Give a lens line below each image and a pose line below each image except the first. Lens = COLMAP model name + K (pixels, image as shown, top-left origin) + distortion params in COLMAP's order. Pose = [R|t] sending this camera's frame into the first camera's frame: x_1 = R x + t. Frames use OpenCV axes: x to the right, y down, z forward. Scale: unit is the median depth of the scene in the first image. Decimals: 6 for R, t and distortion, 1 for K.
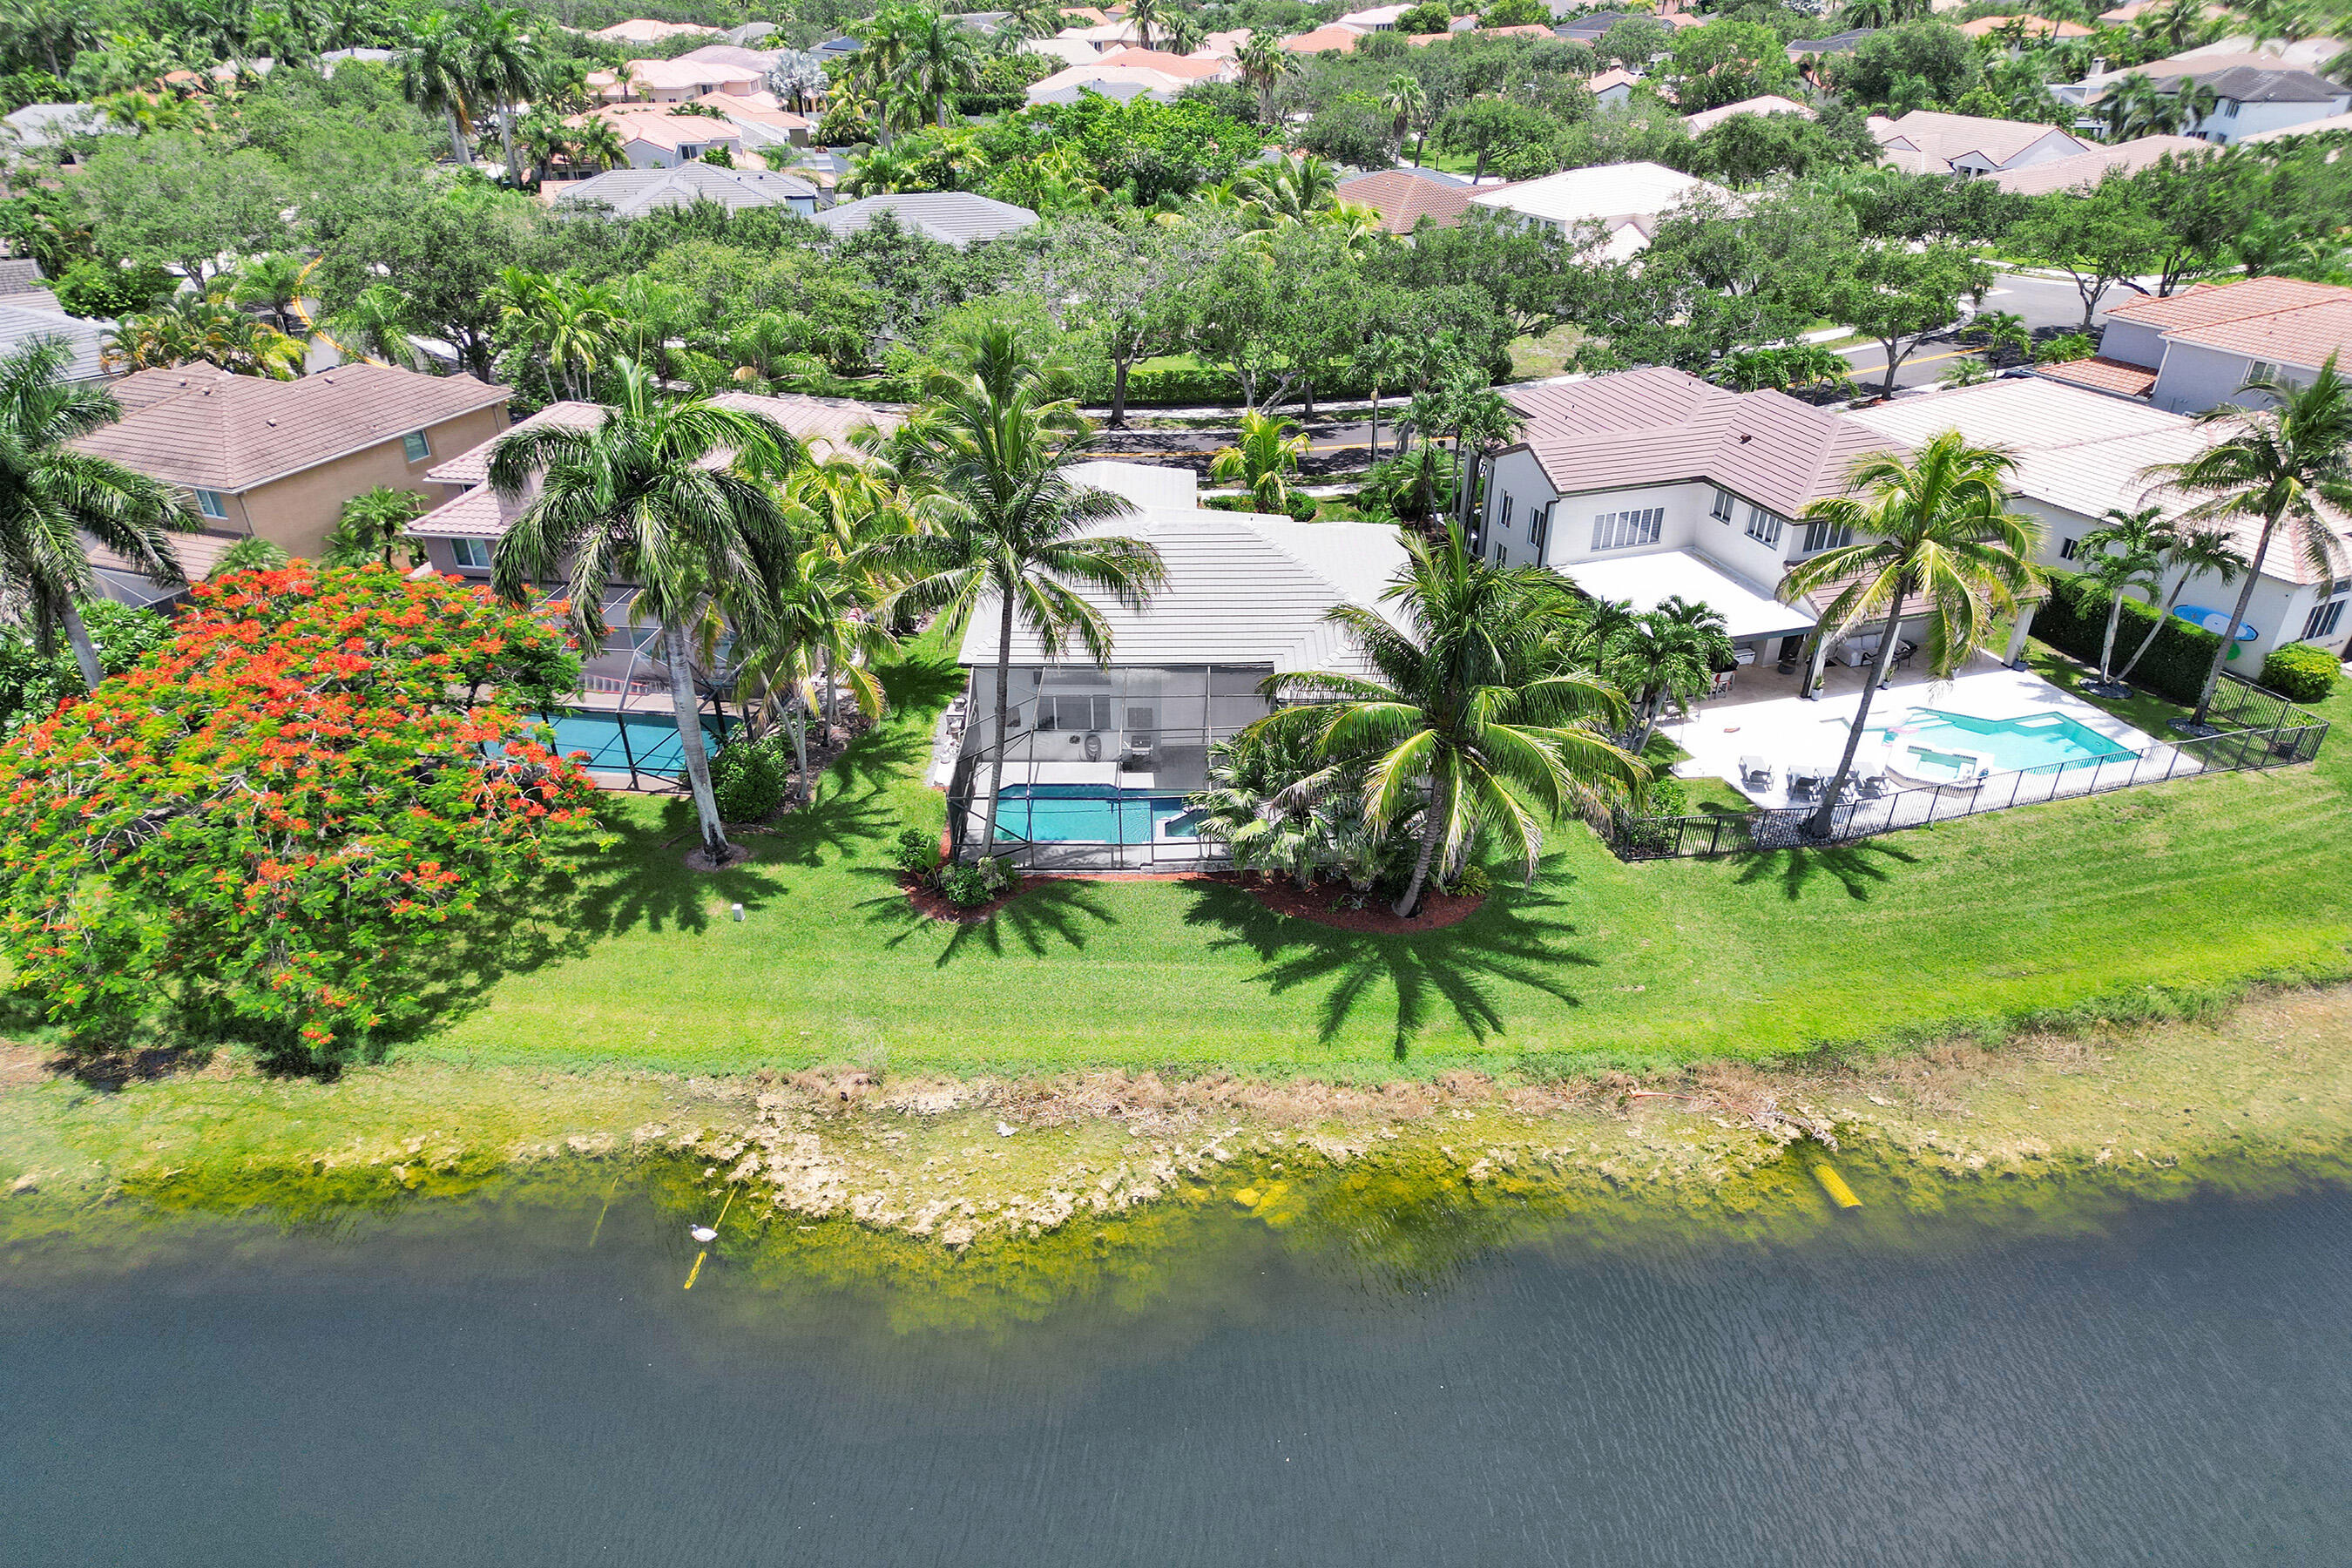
lens RADIAL K [[1559.4, 0, 1176.0], [0, 1559.4, 784.0], [0, 0, 1]] dist [0.075156, -0.070726]
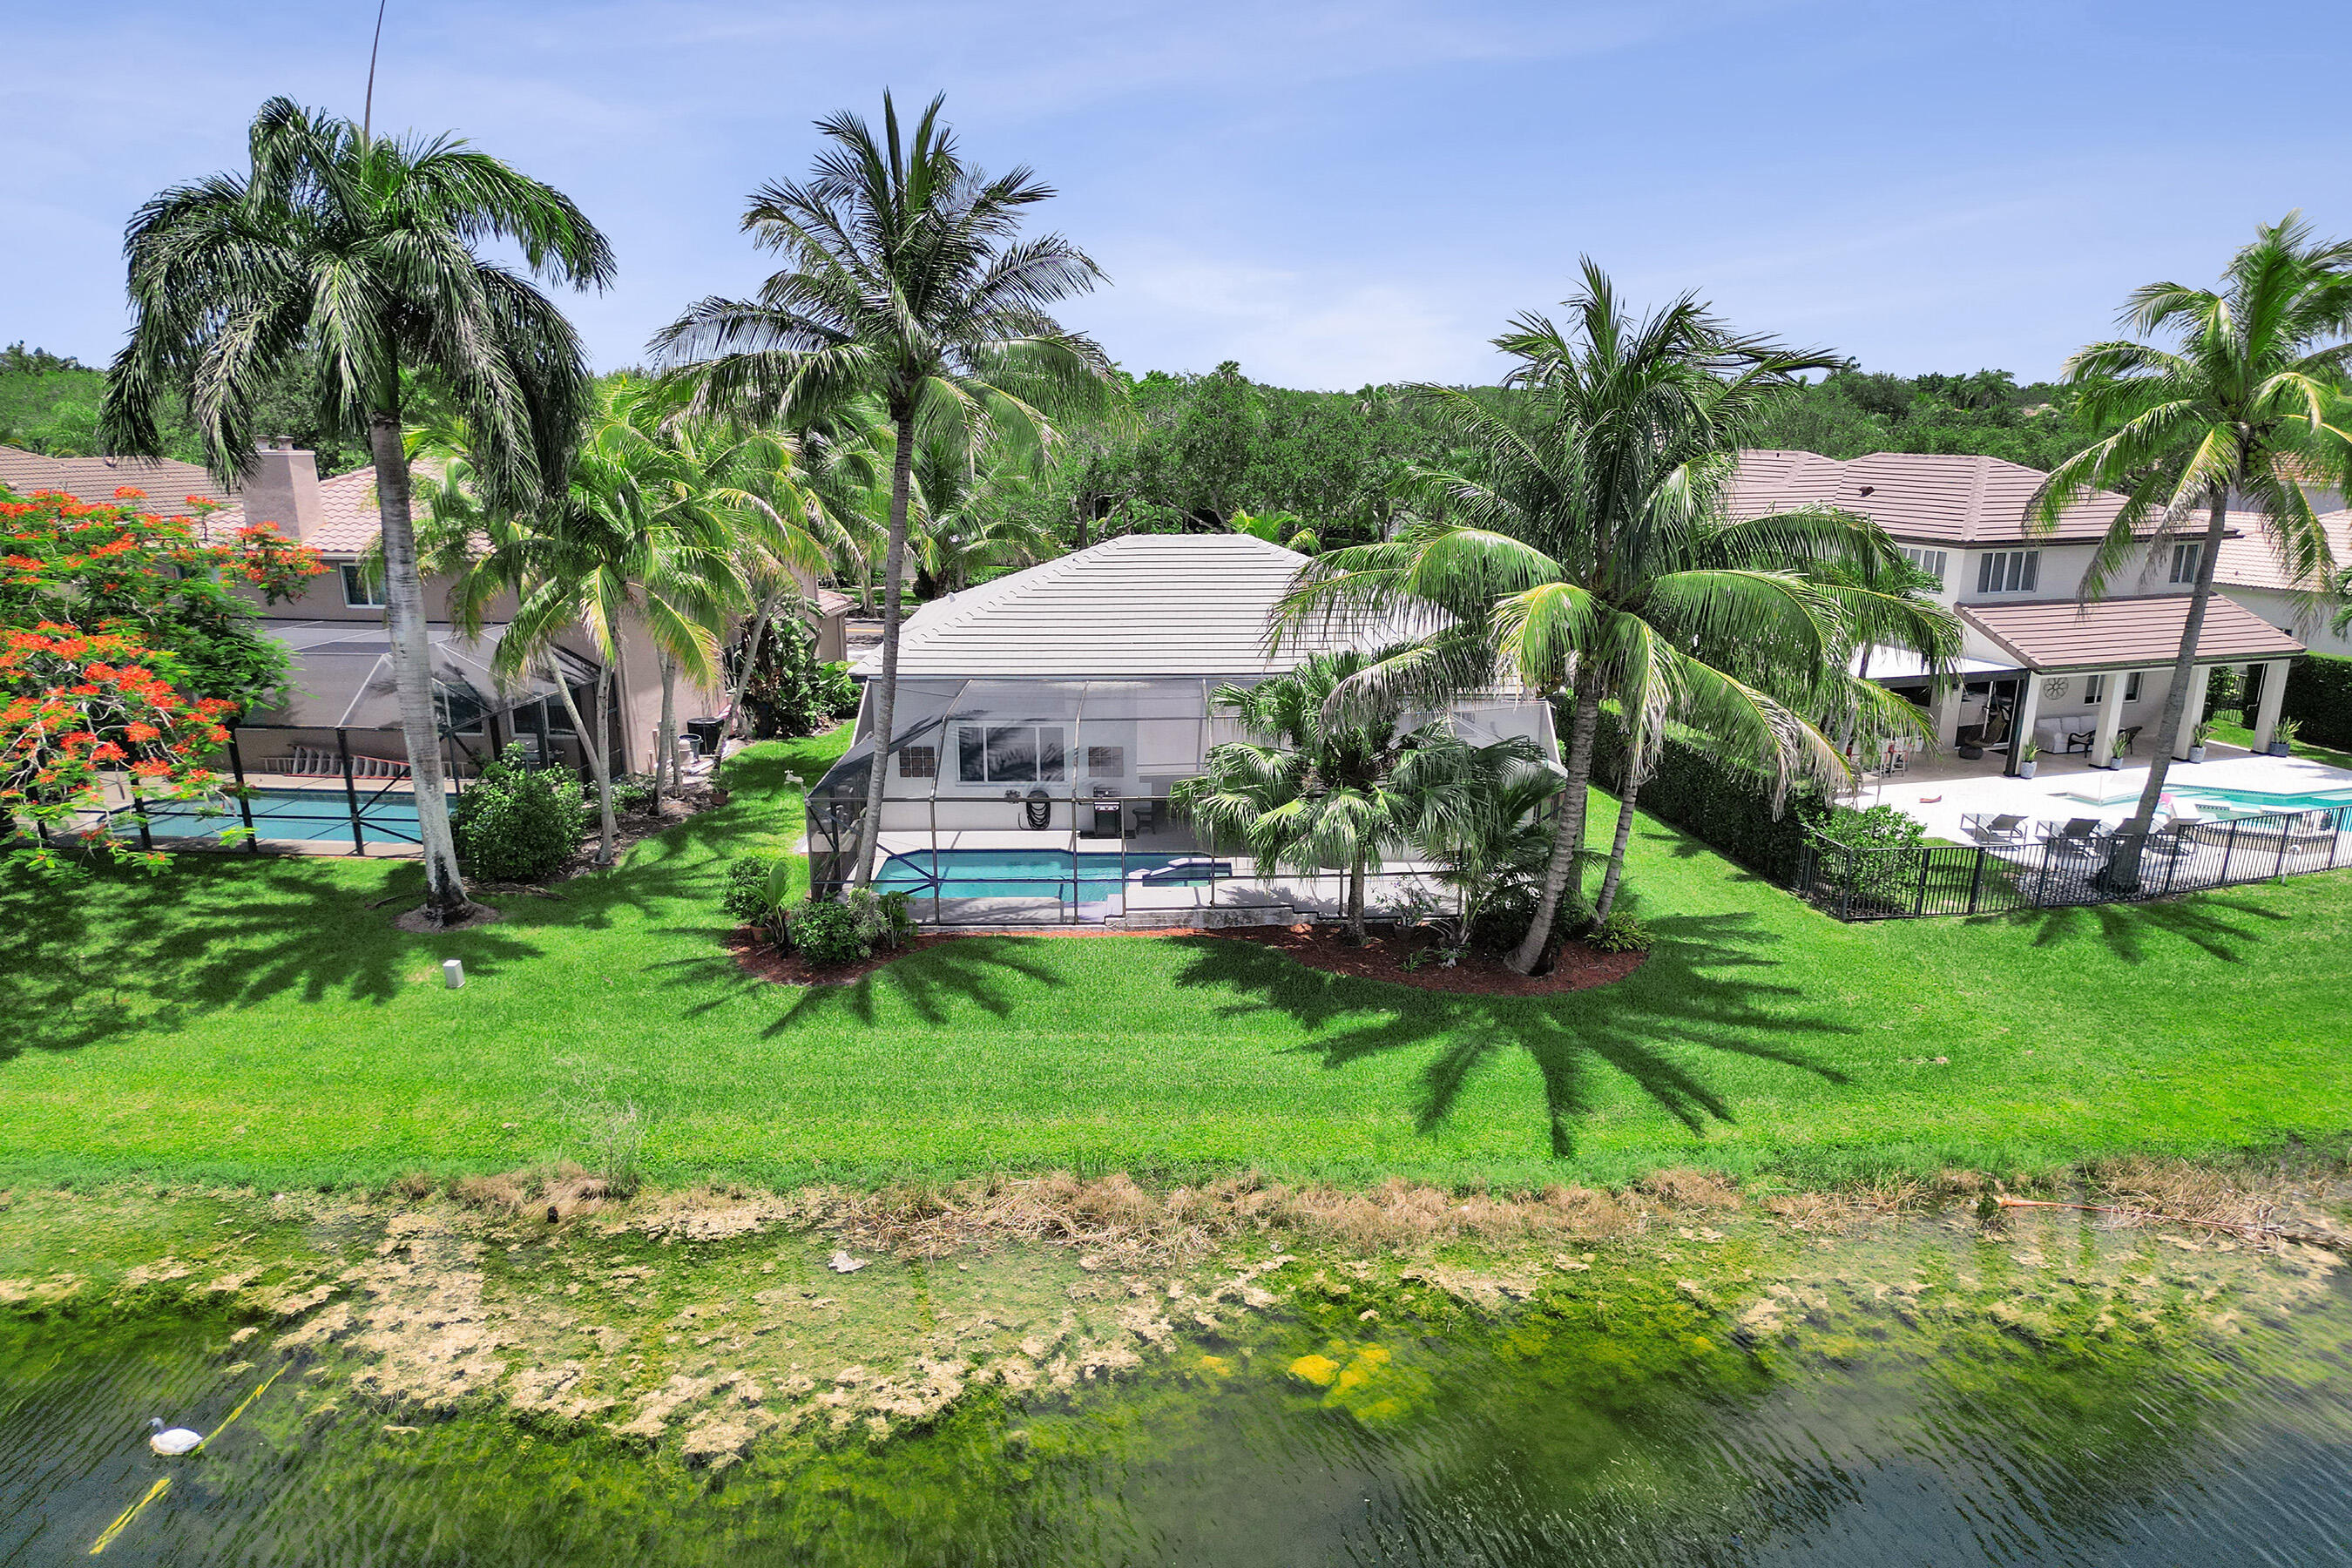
lens RADIAL K [[1536.4, 0, 1176.0], [0, 1536.4, 784.0], [0, 0, 1]] dist [0.044268, -0.031061]
pose [[0.999716, 0.003594, 0.023579, -0.009735], [0.003004, 0.961738, -0.273955, 0.192603], [-0.023662, 0.273948, 0.961454, 0.417807]]
